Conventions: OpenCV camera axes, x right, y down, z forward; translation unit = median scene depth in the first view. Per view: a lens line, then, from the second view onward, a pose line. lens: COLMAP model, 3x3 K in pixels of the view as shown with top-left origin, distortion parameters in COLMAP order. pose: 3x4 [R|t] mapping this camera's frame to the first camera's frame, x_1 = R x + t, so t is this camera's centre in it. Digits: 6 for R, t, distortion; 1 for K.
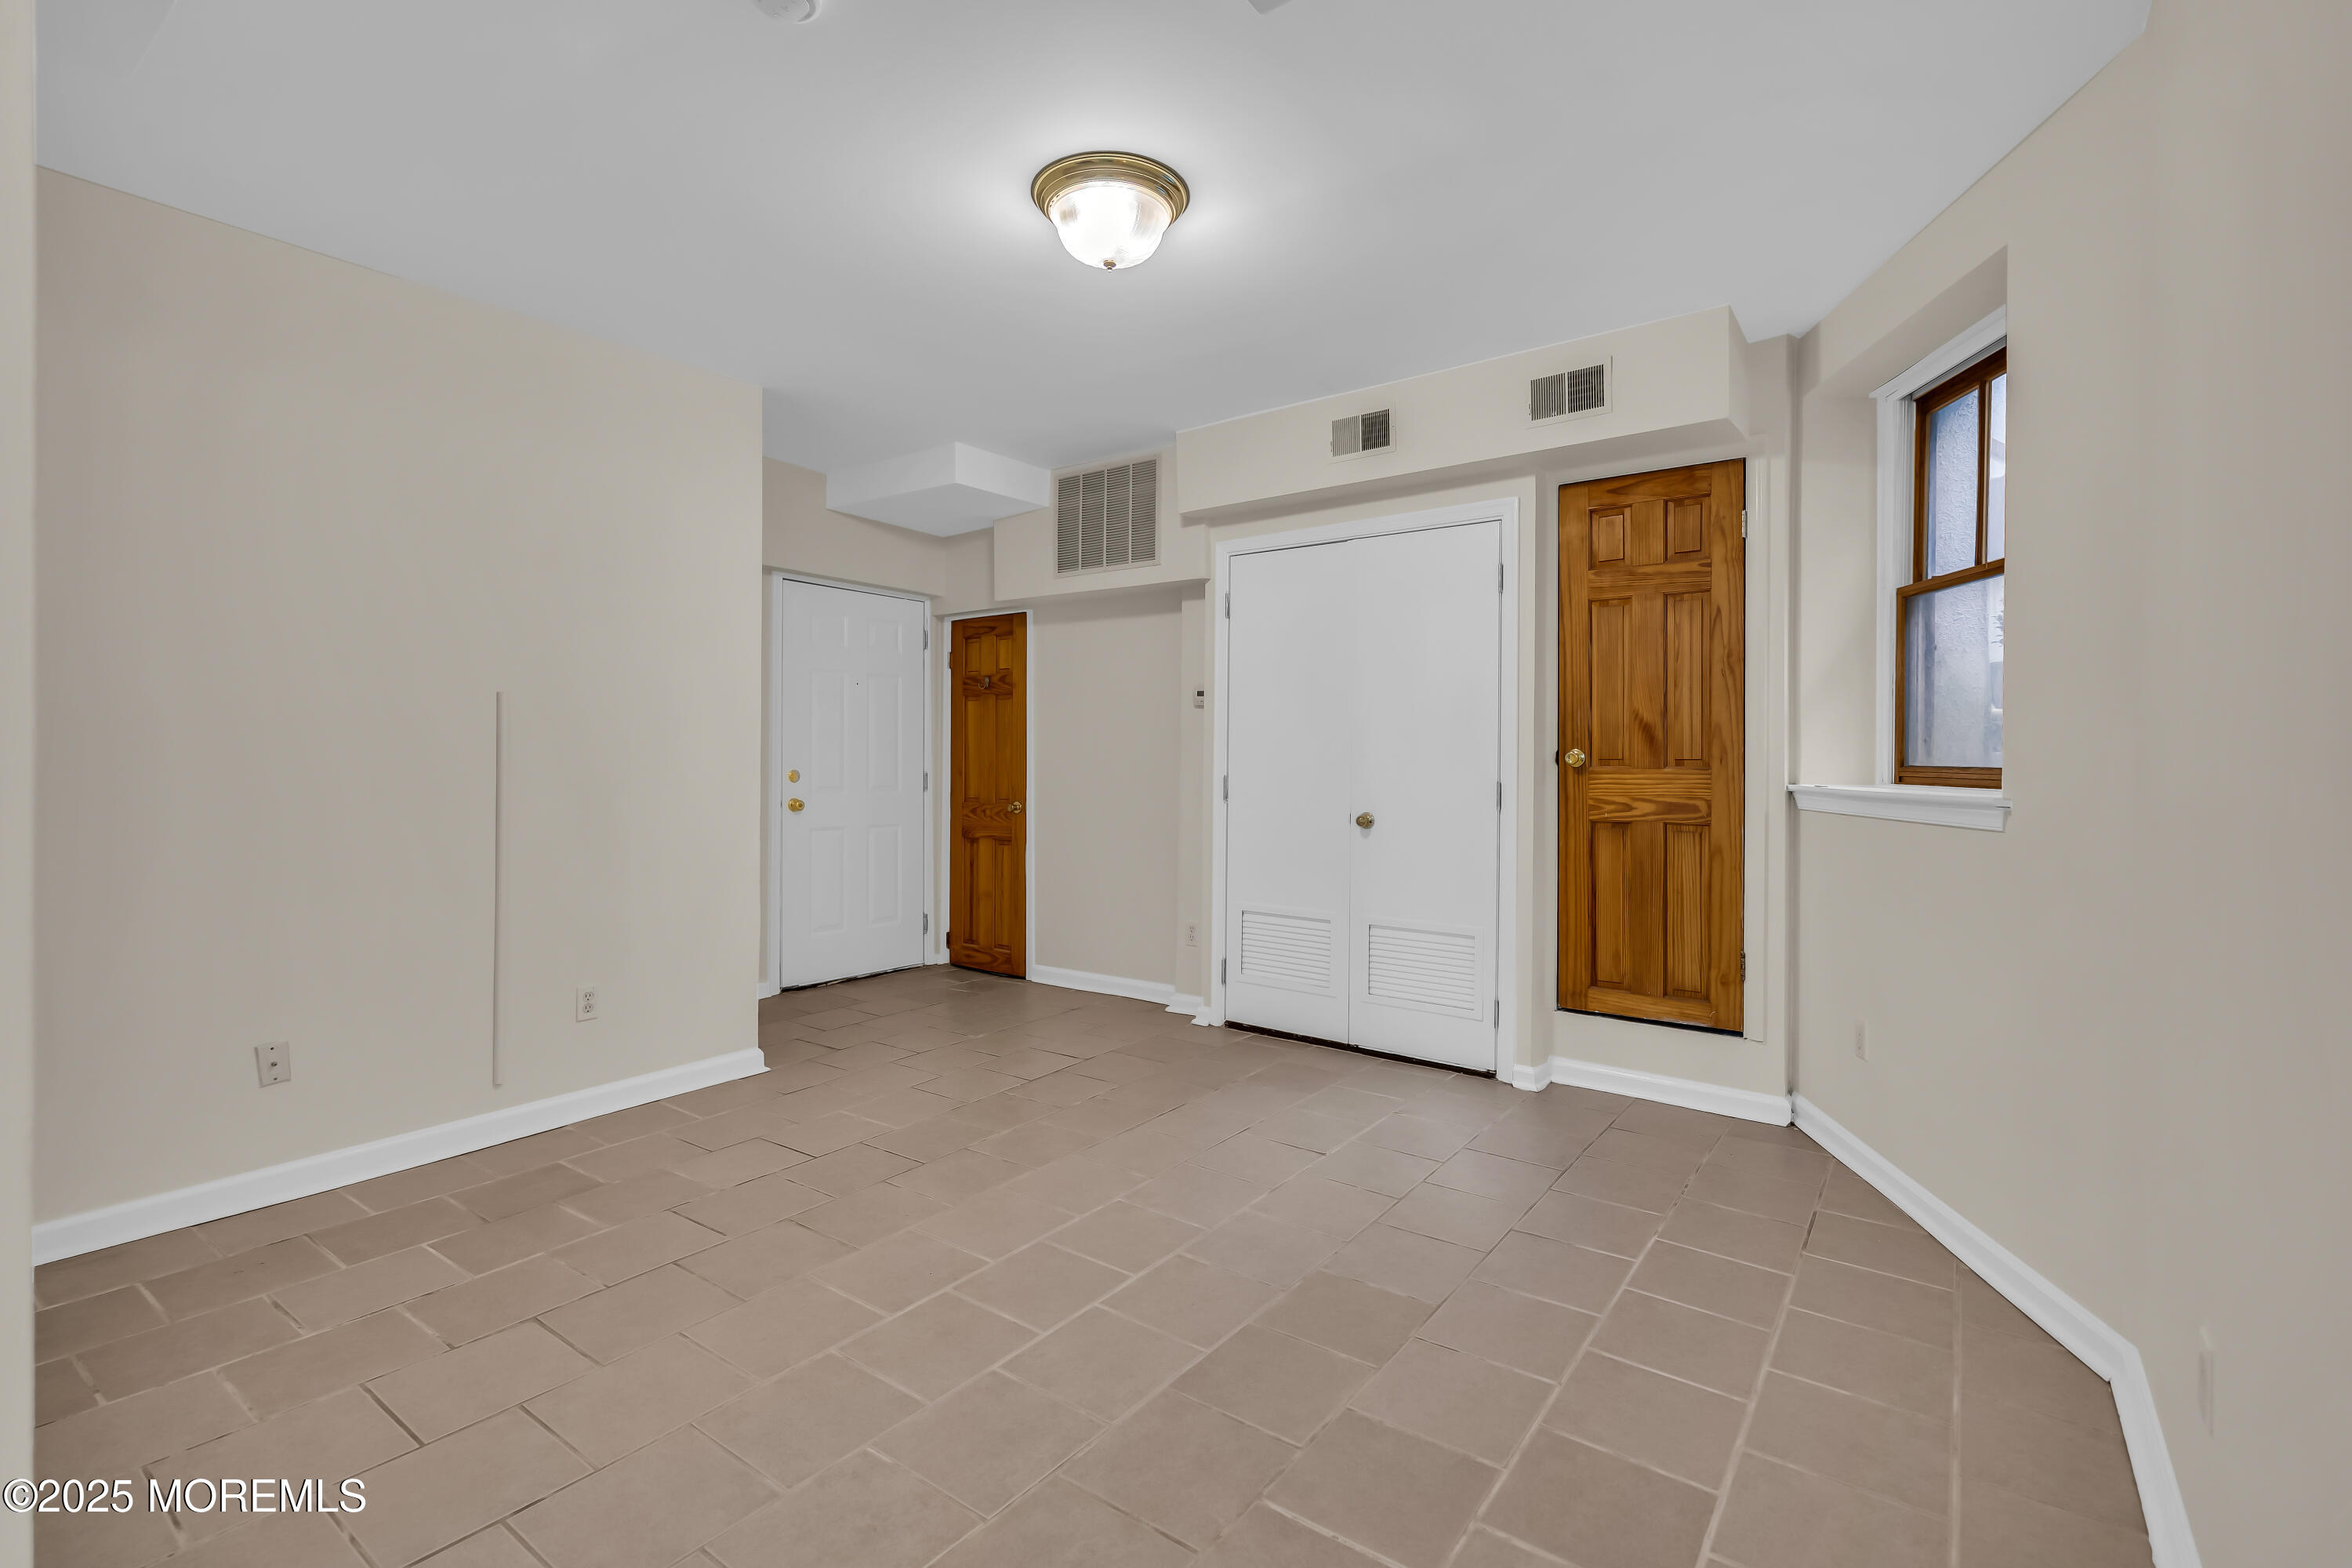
lens RADIAL K [[1052.7, 0, 1177.6], [0, 1052.7, 768.4], [0, 0, 1]] dist [0.002268, 0.000191]
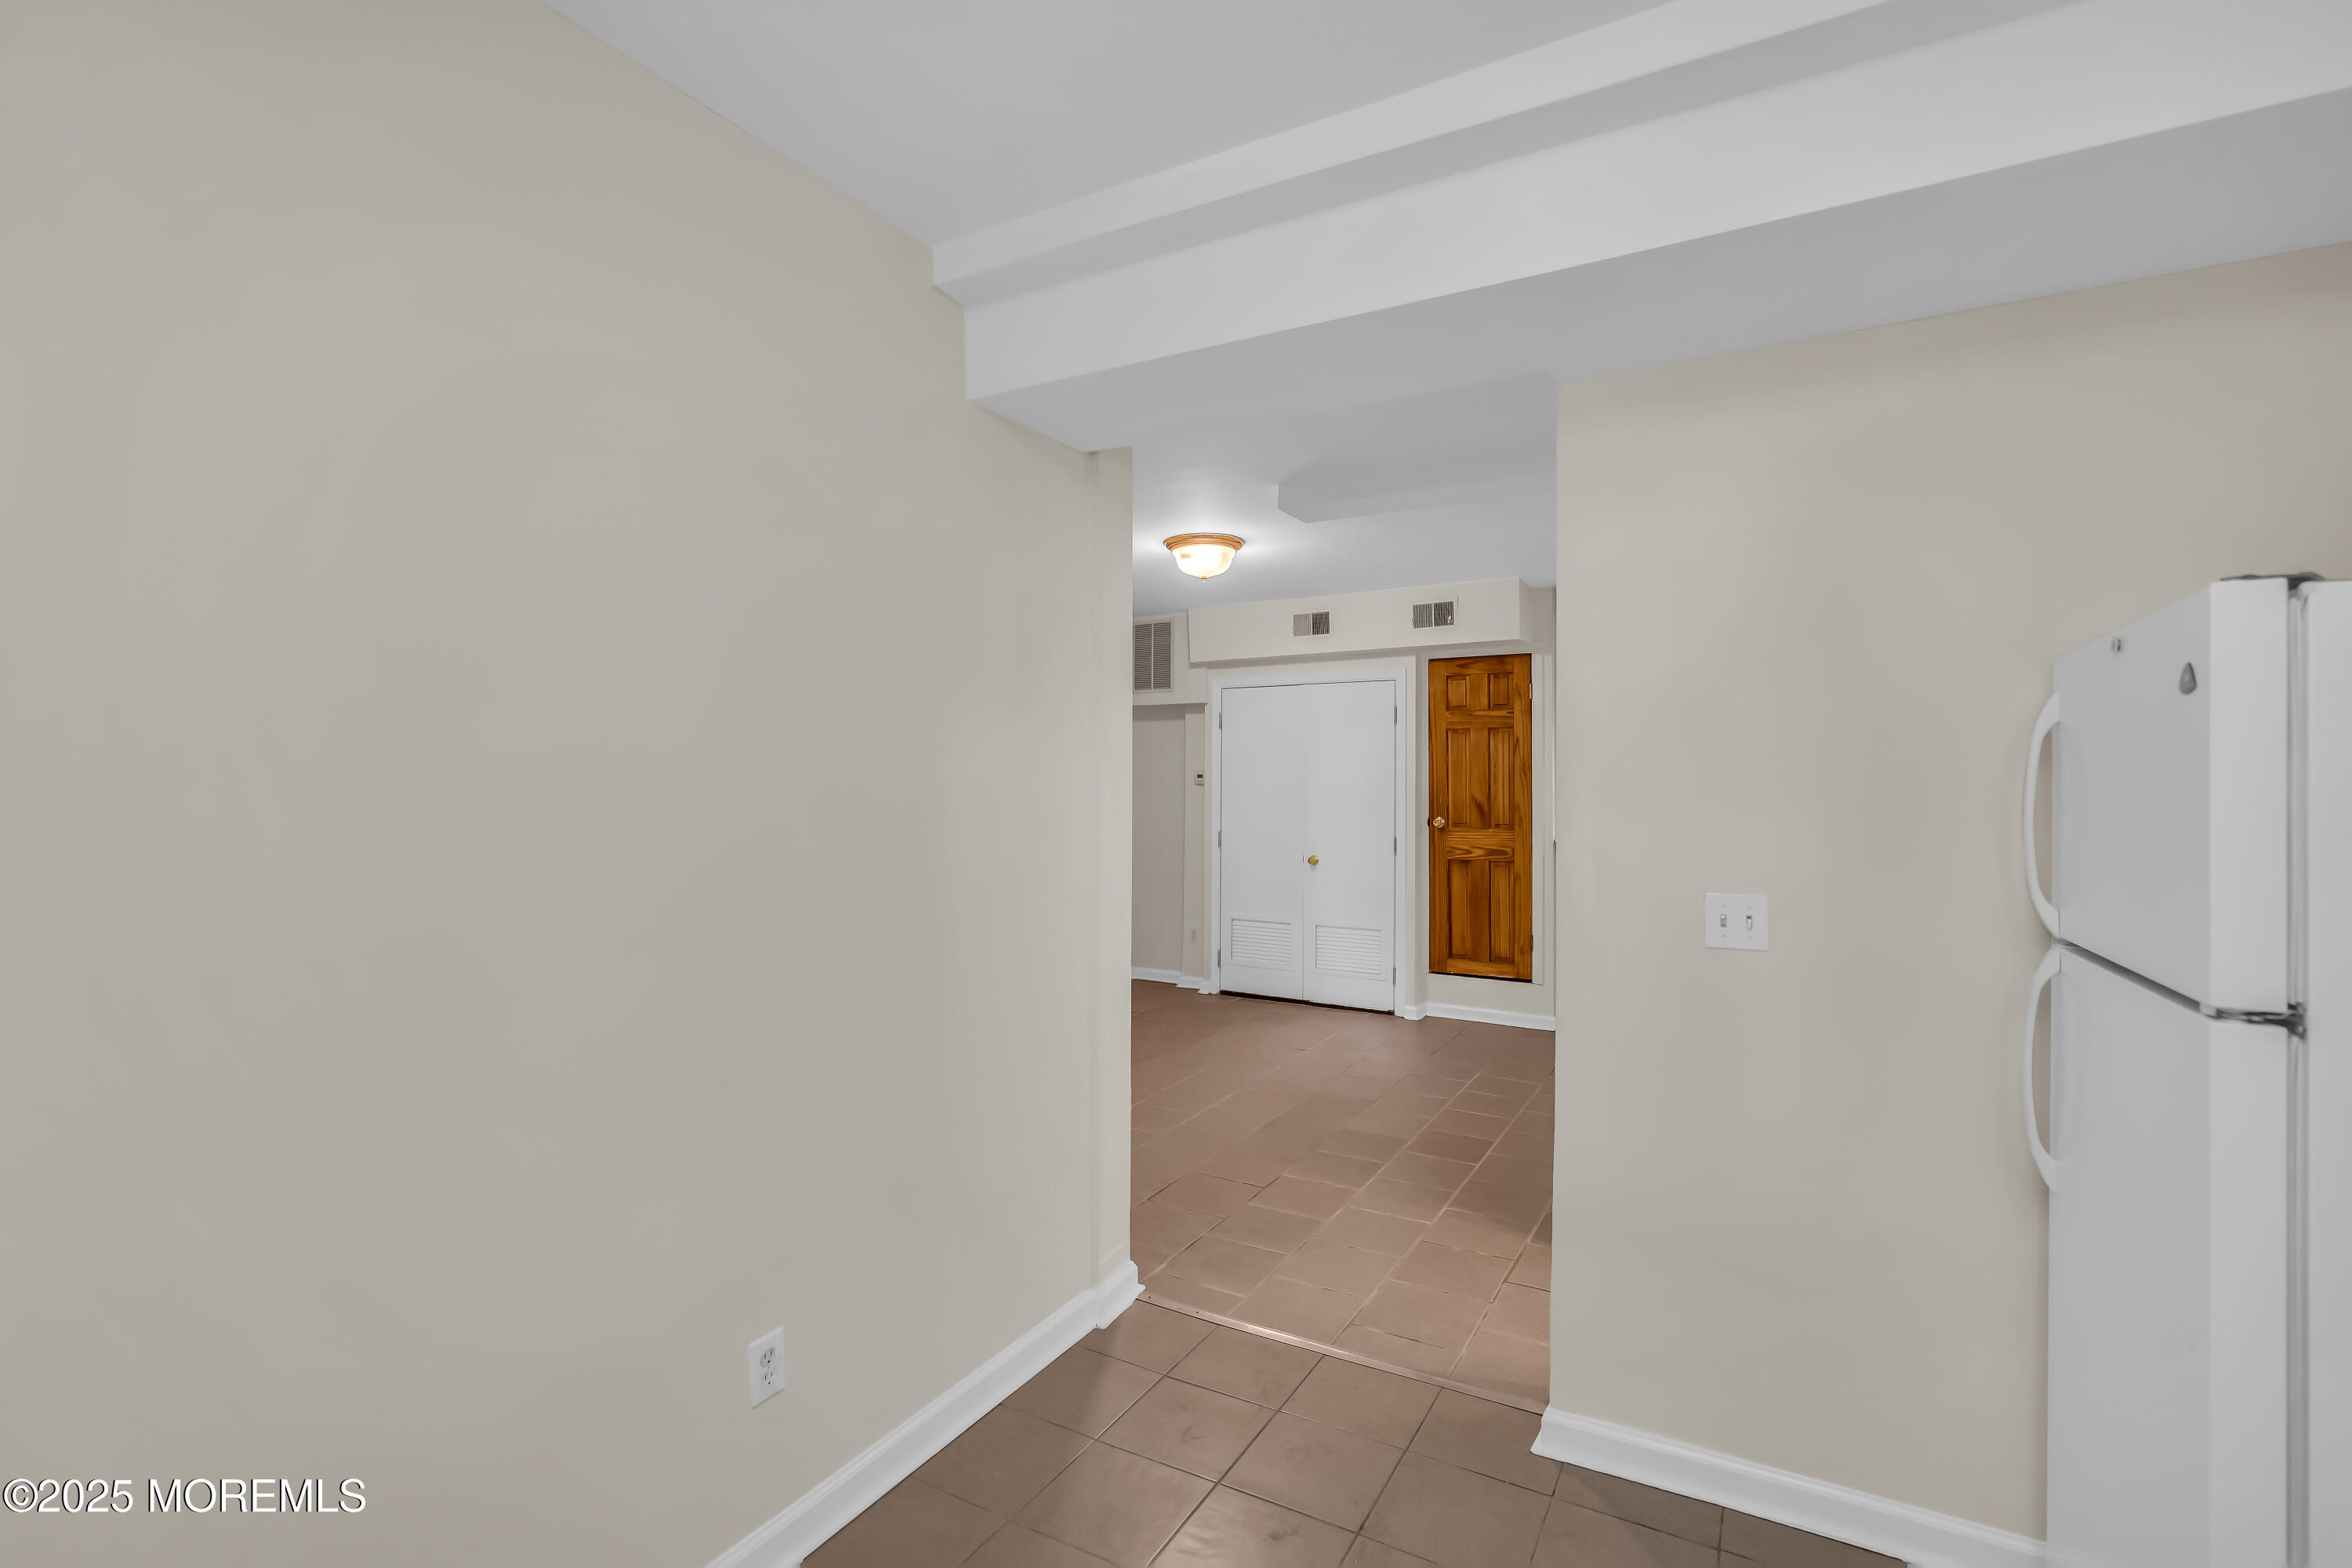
lens RADIAL K [[1052.7, 0, 1177.9], [0, 1052.7, 794.8], [0, 0, 1]] dist [0.002268, 0.000191]
pose [[0.993183, -0.006473, 0.116388, -0.234814], [0.006051, 0.999974, 0.003973, -0.064082], [-0.116410, -0.003242, 0.993196, -0.628842]]
